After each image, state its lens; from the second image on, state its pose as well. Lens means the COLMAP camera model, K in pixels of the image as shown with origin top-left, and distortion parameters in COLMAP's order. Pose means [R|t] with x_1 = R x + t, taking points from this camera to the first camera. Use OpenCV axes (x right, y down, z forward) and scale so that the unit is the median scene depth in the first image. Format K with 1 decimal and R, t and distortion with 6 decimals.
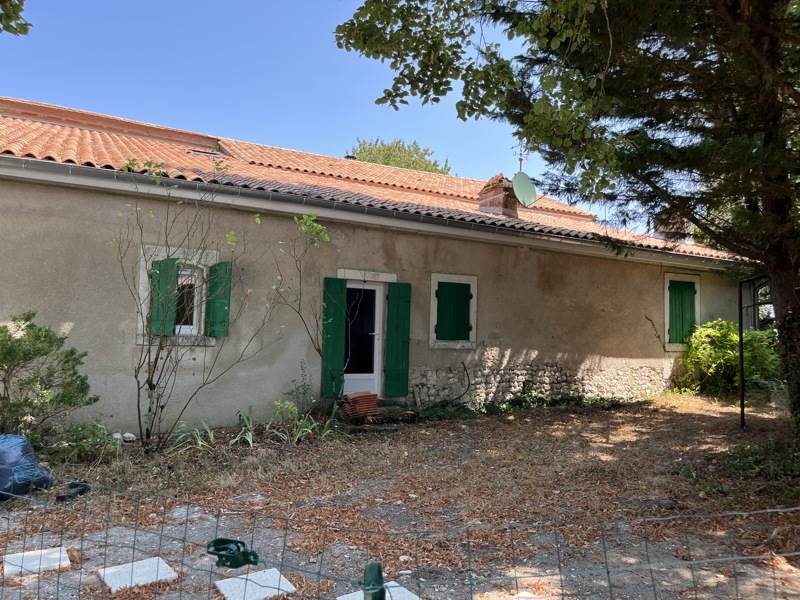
lens RADIAL K [[604.5, 0, 398.7], [0, 604.5, 297.7], [0, 0, 1]] dist [0.034755, -0.001845]
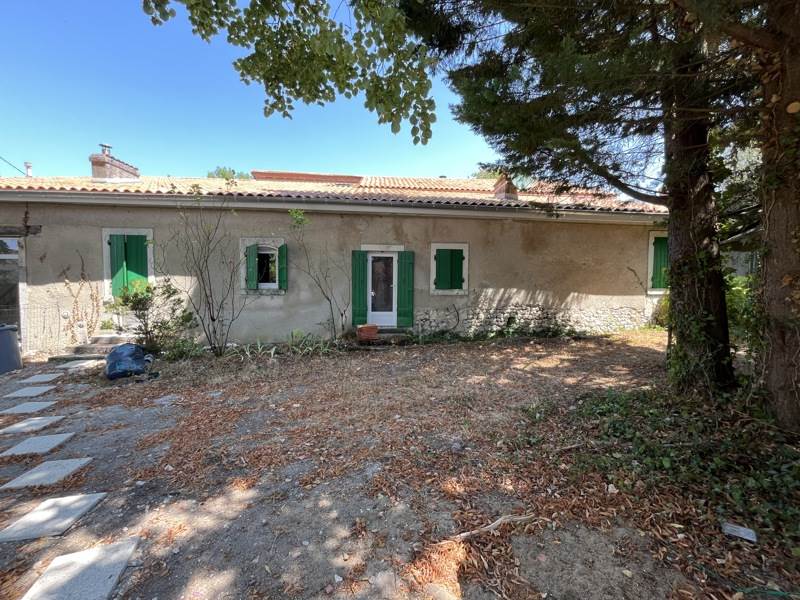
lens RADIAL K [[328.7, 0, 401.3], [0, 328.7, 297.4], [0, 0, 1]] dist [-0.001170, -0.000125]
pose [[0.923320, -0.003546, -0.384016, 0.290010], [0.041741, 0.994960, 0.091174, 0.013495], [0.381757, -0.100212, 0.918814, 0.234506]]
